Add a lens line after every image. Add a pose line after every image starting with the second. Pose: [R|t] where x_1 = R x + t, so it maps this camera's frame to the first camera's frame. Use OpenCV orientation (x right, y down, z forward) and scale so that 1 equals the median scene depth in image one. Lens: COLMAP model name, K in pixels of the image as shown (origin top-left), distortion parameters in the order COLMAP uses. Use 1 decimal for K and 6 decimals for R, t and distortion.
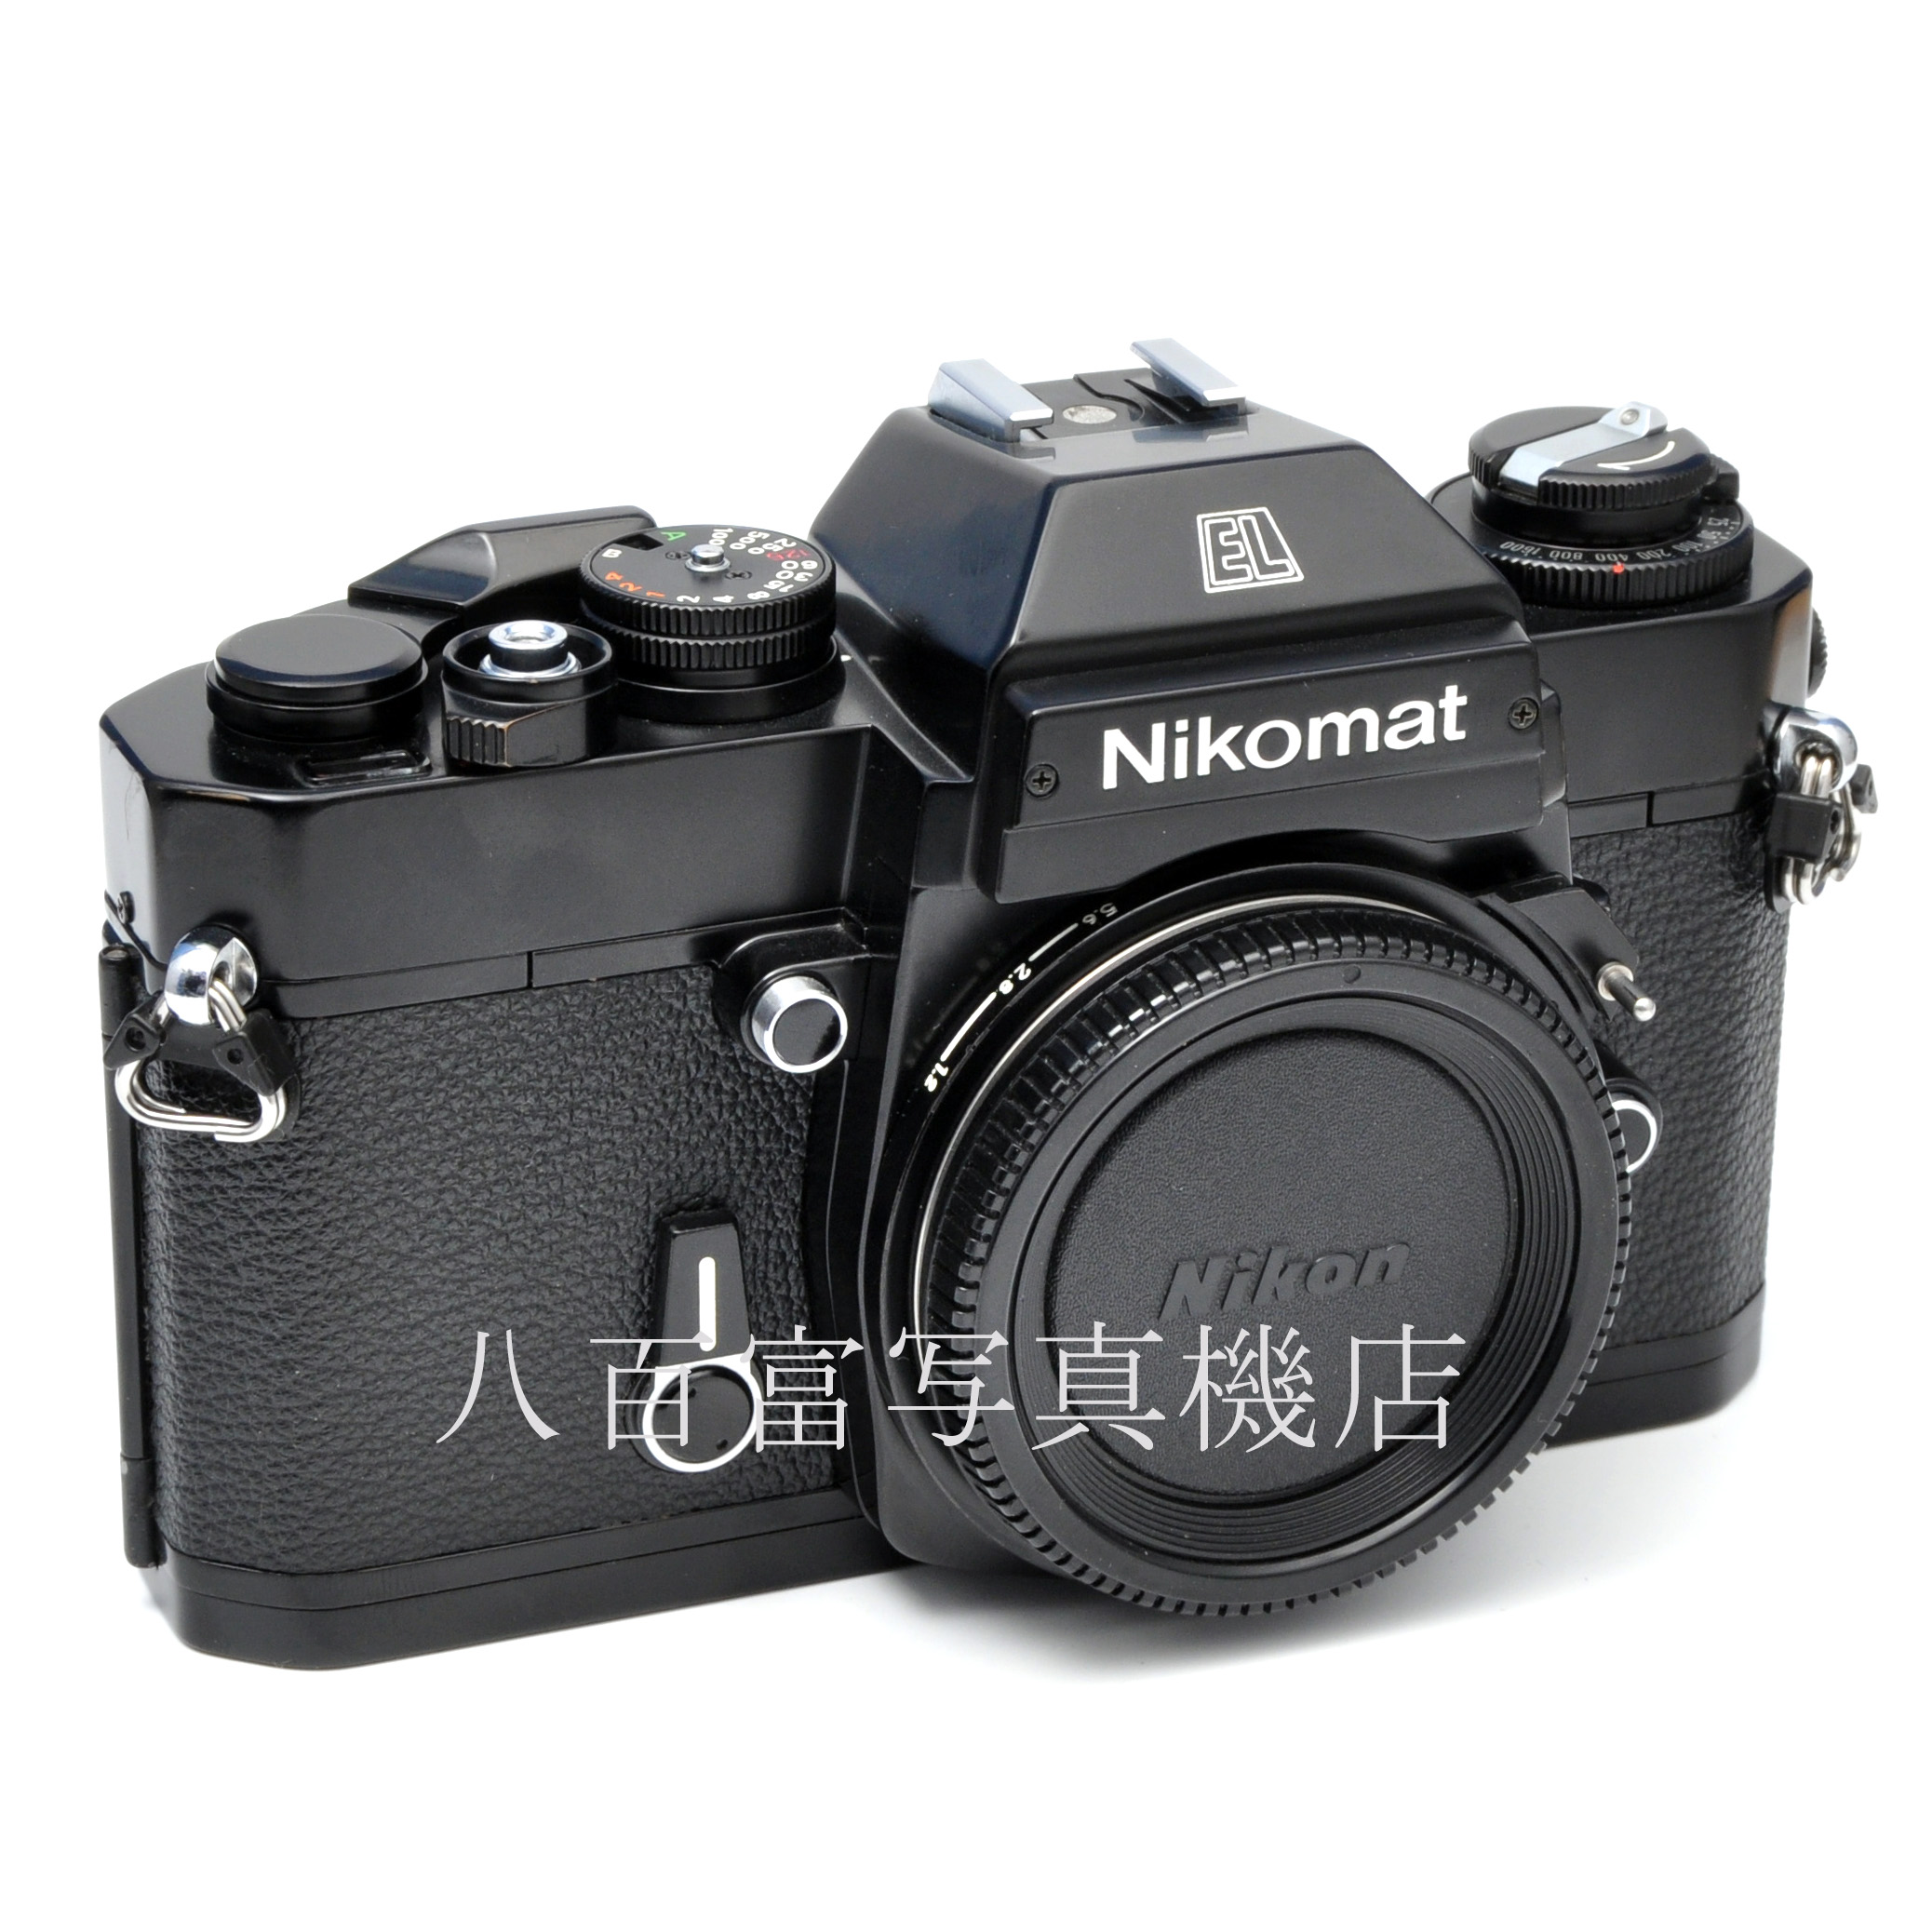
lens RADIAL K [[5601.8, 0, 966.0], [0, 5601.8, 966.0], [0, 0, 1]] dist [1.228482, 0.110598]
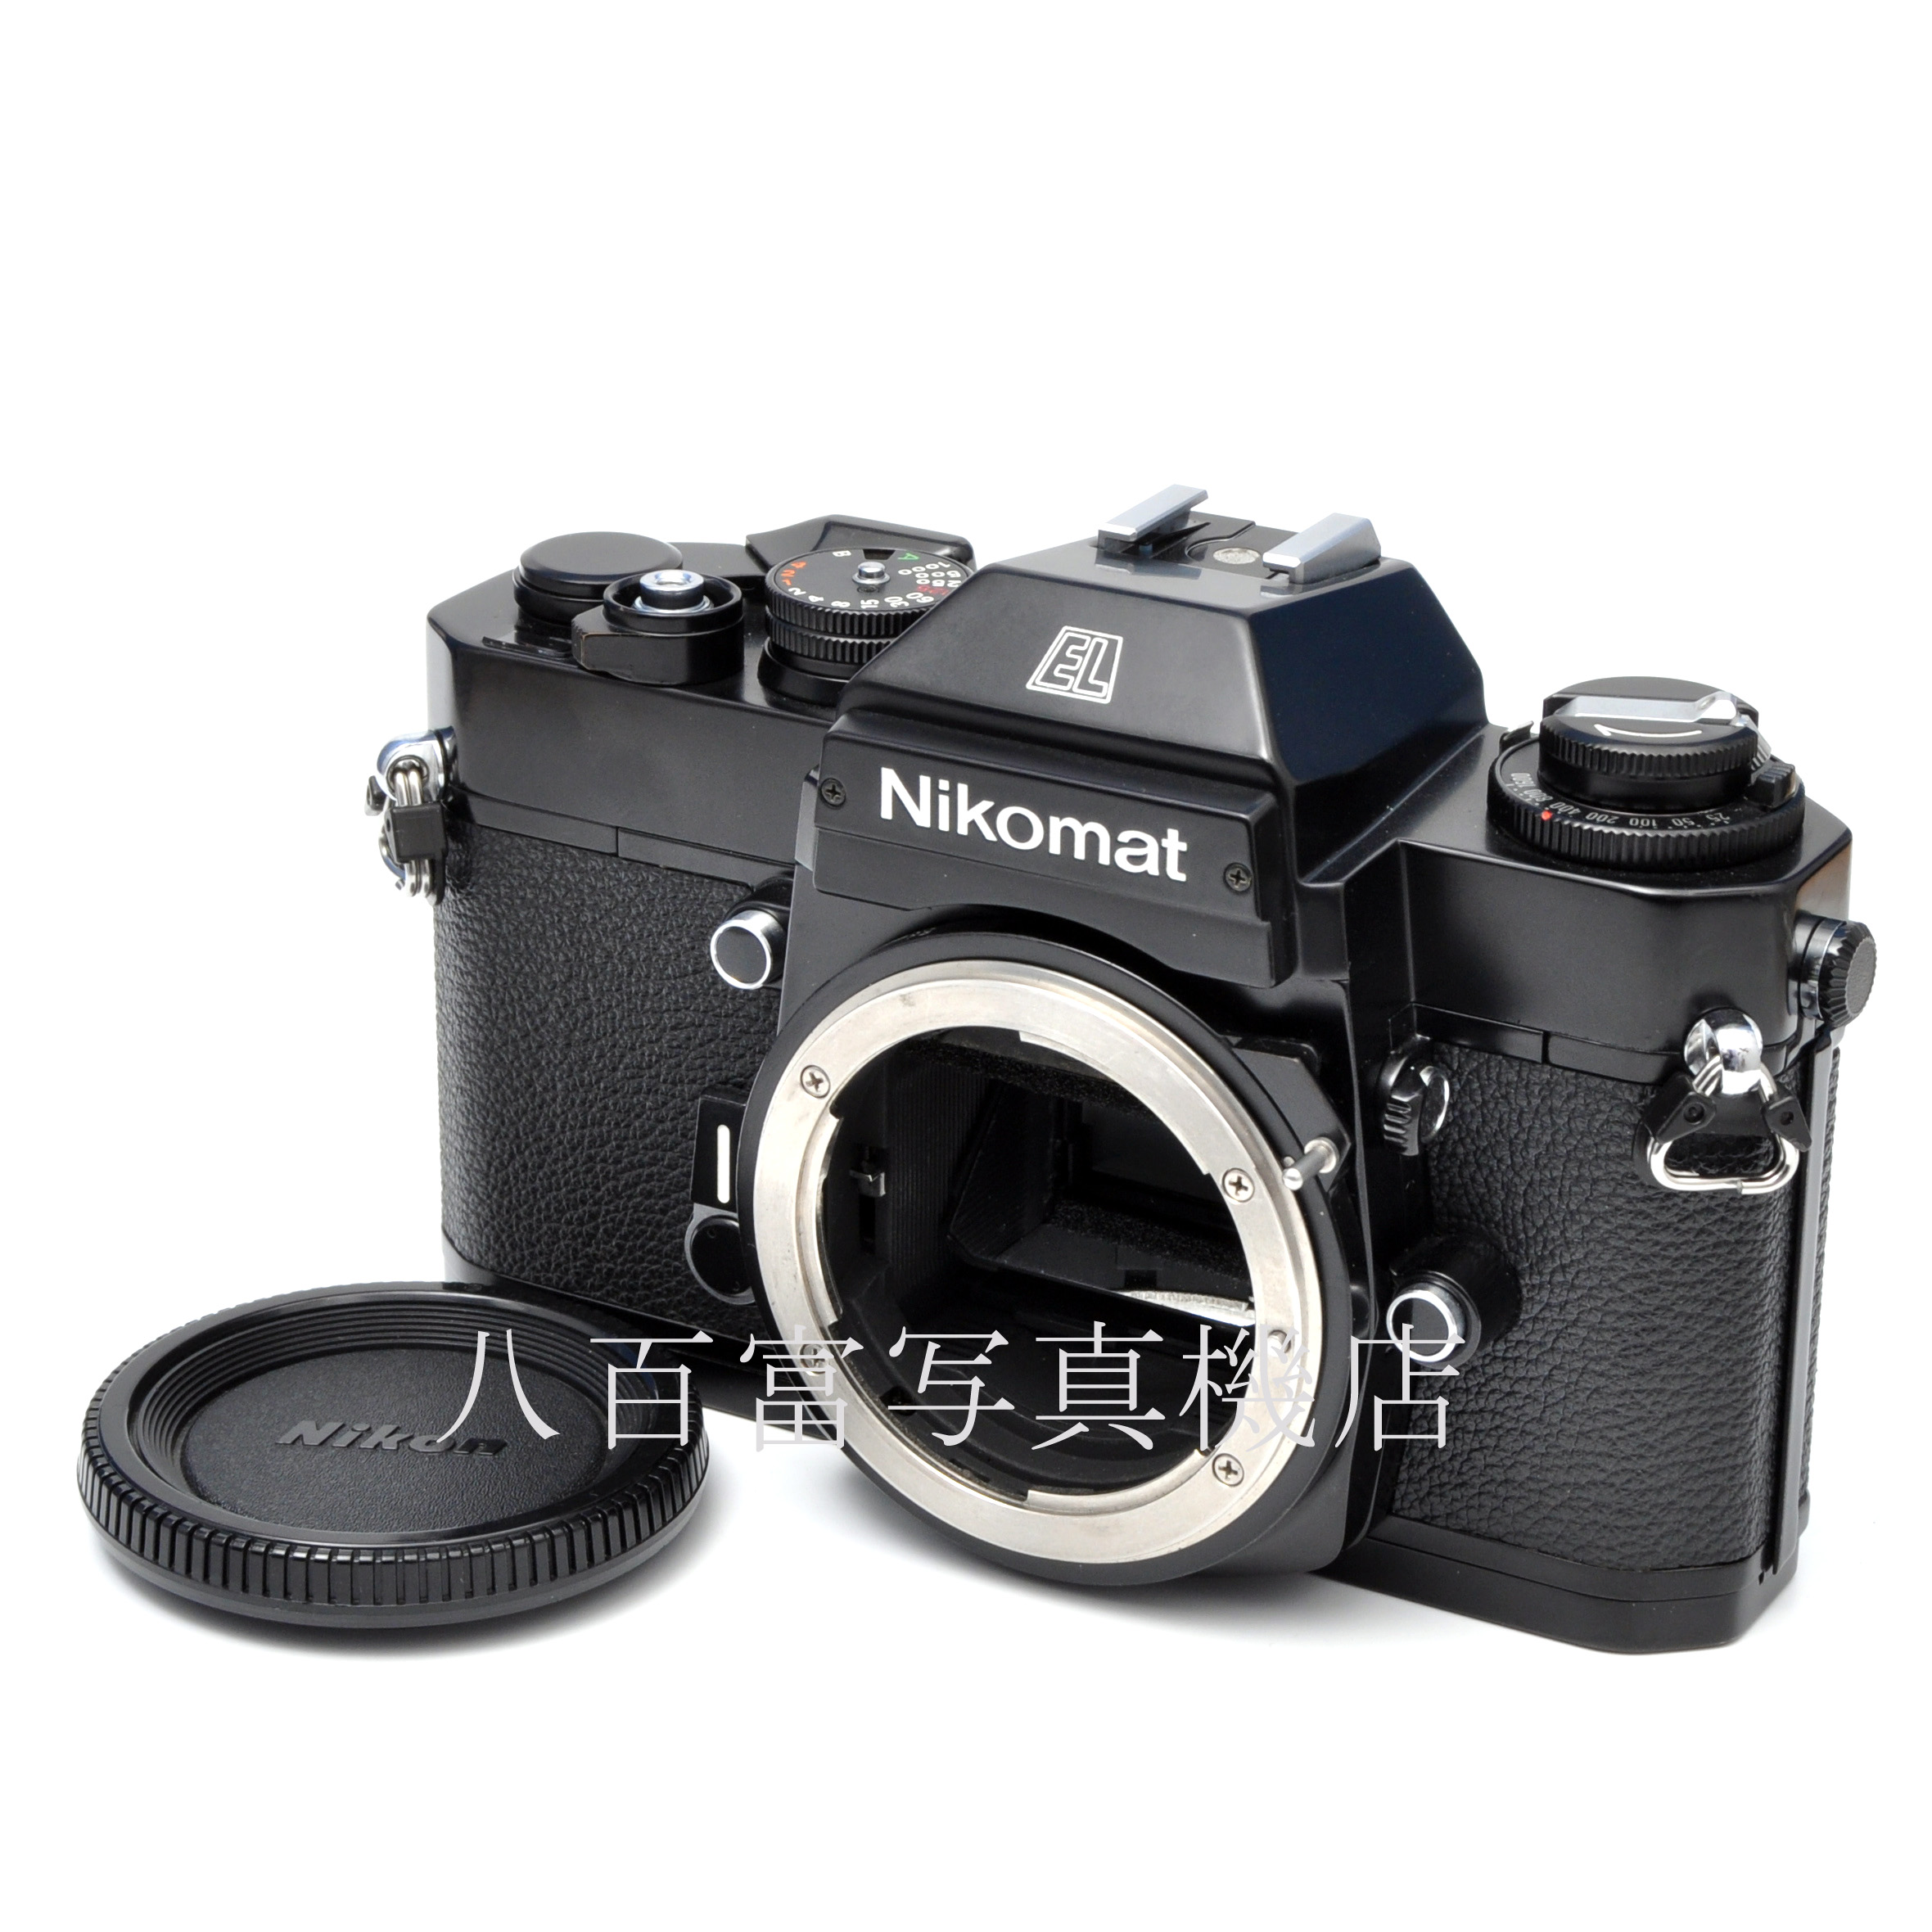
lens RADIAL K [[5601.8, 0, 966.0], [0, 5601.8, 966.0], [0, 0, 1]] dist [1.228482, 0.110598]
pose [[0.587113, 0.281837, -0.758858, 0.914808], [-0.305688, 0.945216, 0.114546, -0.139142], [0.749569, 0.164722, 0.641103, 0.264523]]
